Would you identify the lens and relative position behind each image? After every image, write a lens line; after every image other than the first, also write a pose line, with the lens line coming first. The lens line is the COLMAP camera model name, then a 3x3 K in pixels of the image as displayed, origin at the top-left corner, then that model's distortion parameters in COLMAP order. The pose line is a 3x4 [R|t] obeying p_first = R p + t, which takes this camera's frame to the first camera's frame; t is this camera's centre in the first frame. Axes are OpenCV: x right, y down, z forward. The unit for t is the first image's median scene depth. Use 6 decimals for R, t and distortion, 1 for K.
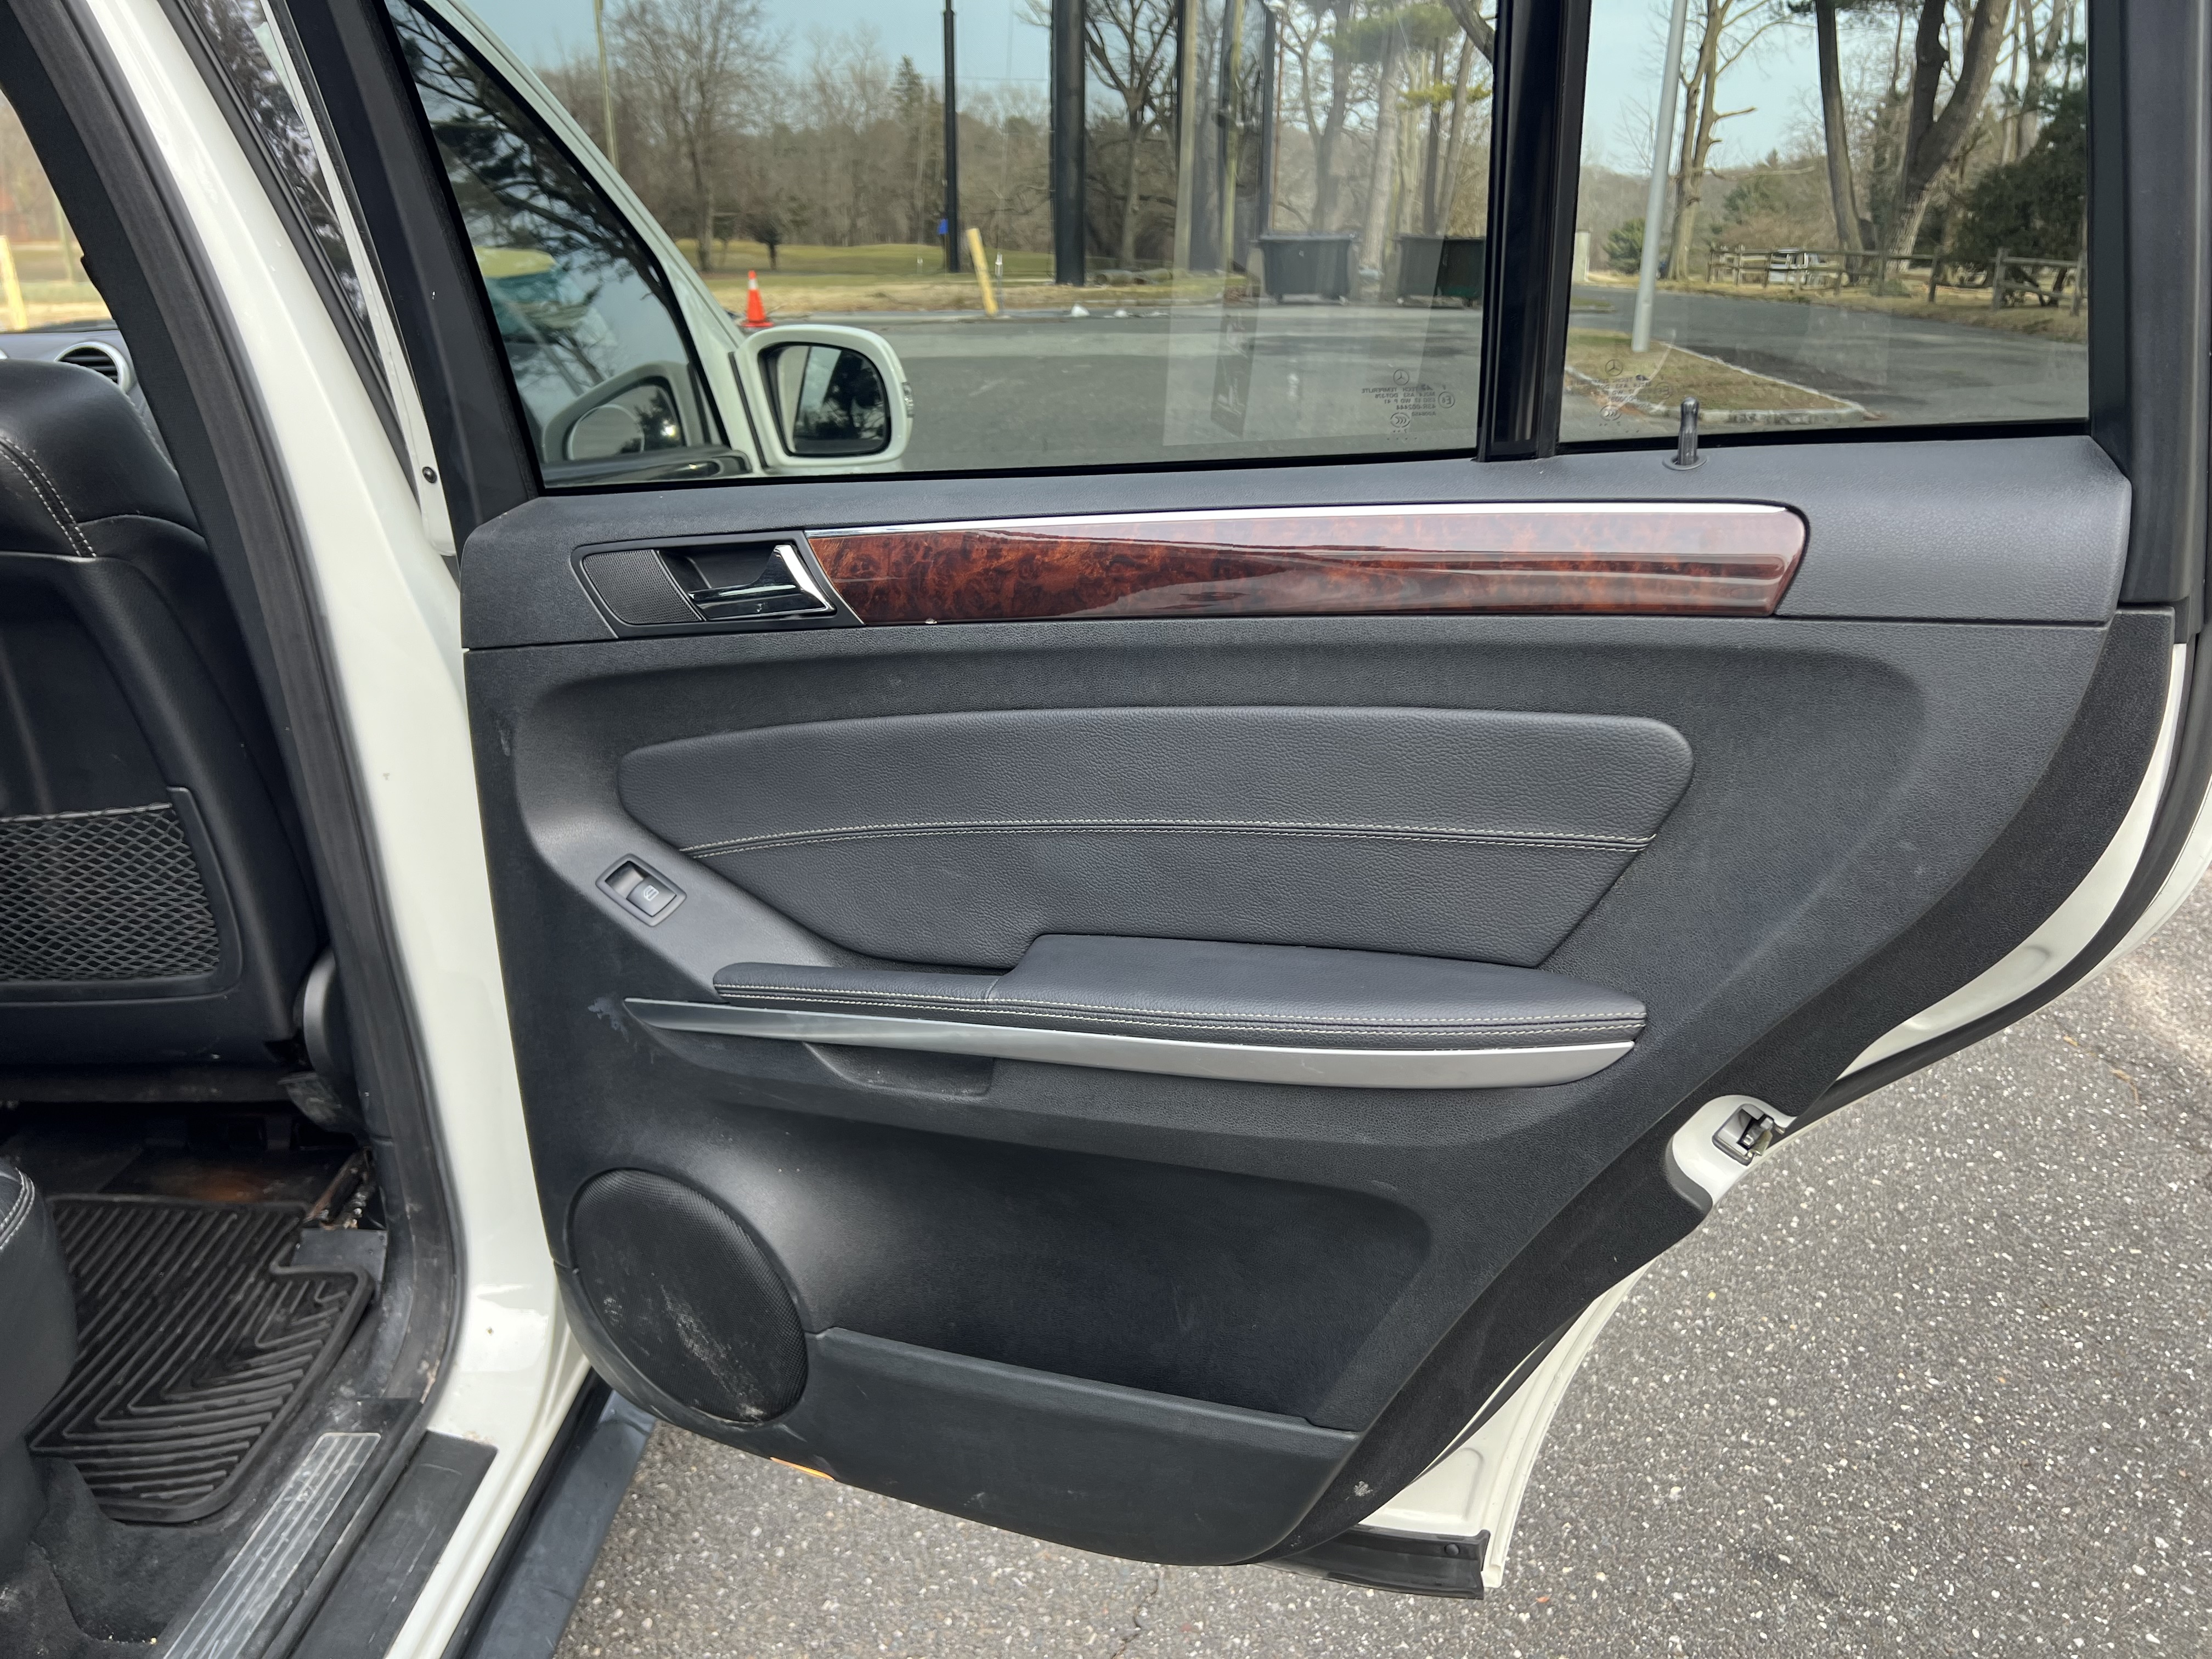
lens RADIAL K [[1674.4, 0, 1118.3], [0, 1674.4, 904.0], [0, 0, 1]] dist [0.060822, -0.078580]
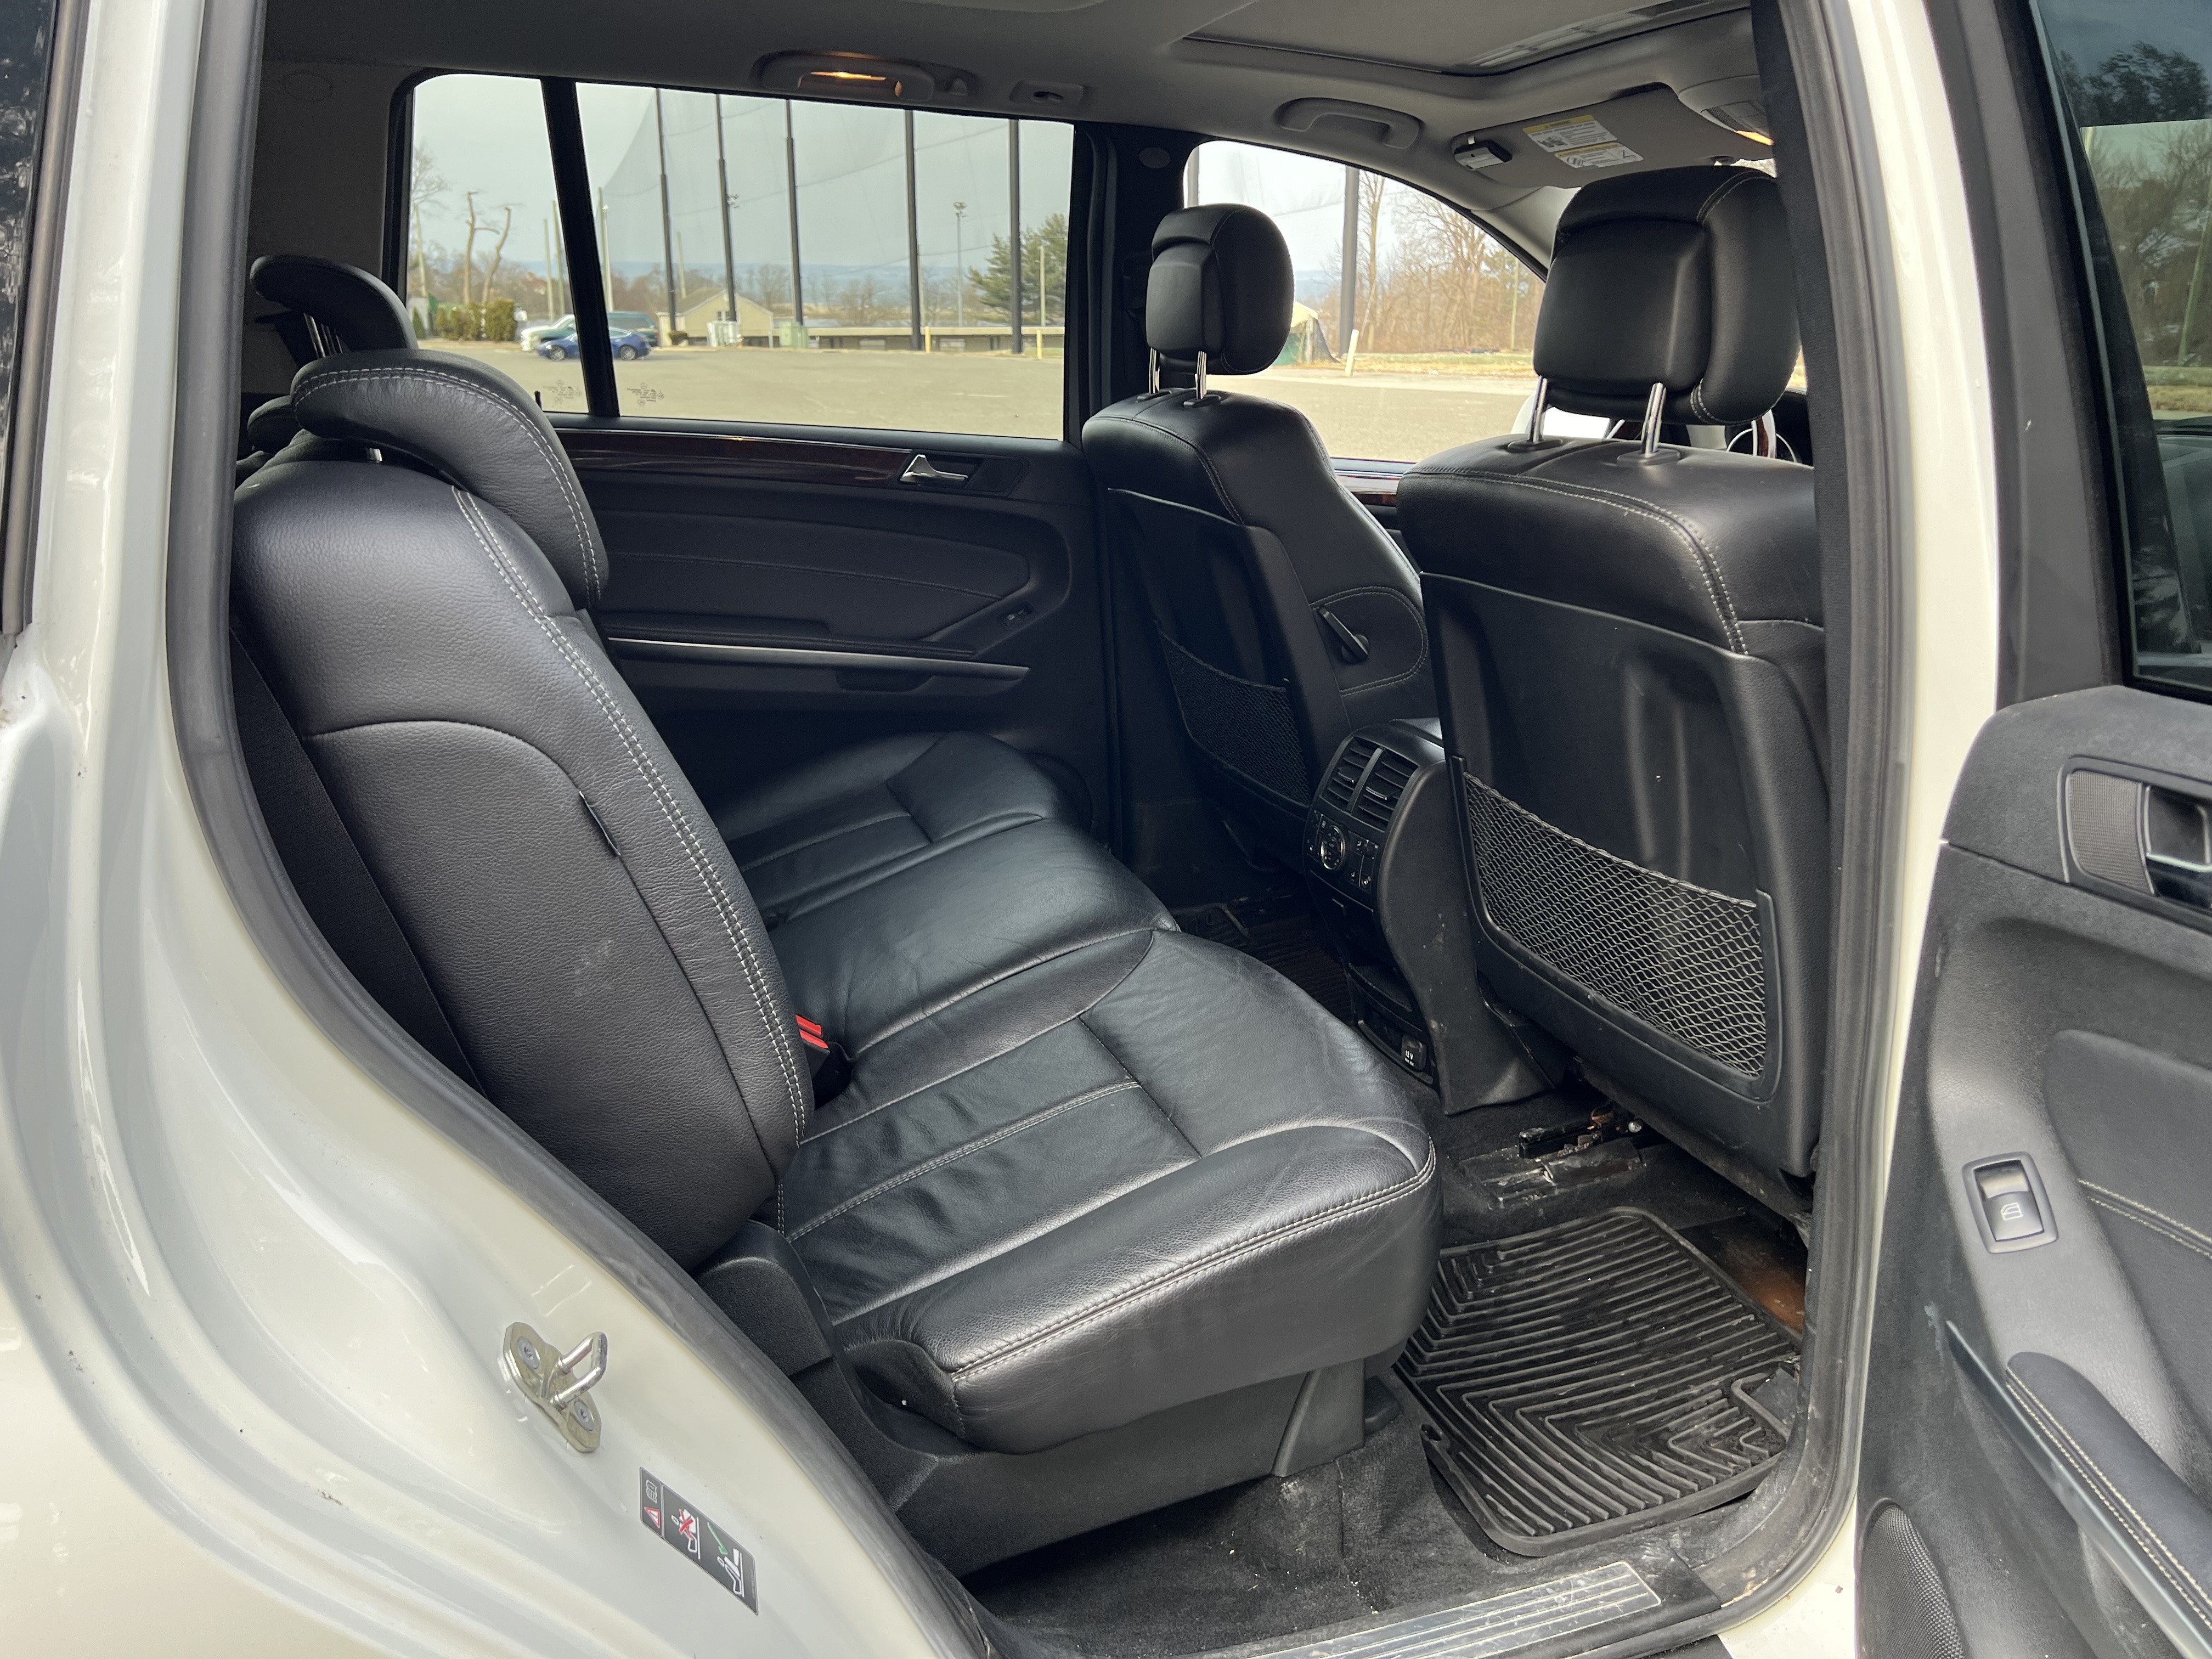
lens RADIAL K [[1674.4, 0, 1092.3], [0, 1674.4, 852.4], [0, 0, 1]] dist [0.060822, -0.078580]
pose [[0.349210, 0.287428, -0.891873, 0.168567], [-0.345679, 0.924177, 0.162489, -0.111953], [0.870952, 0.251559, 0.422090, 0.239975]]
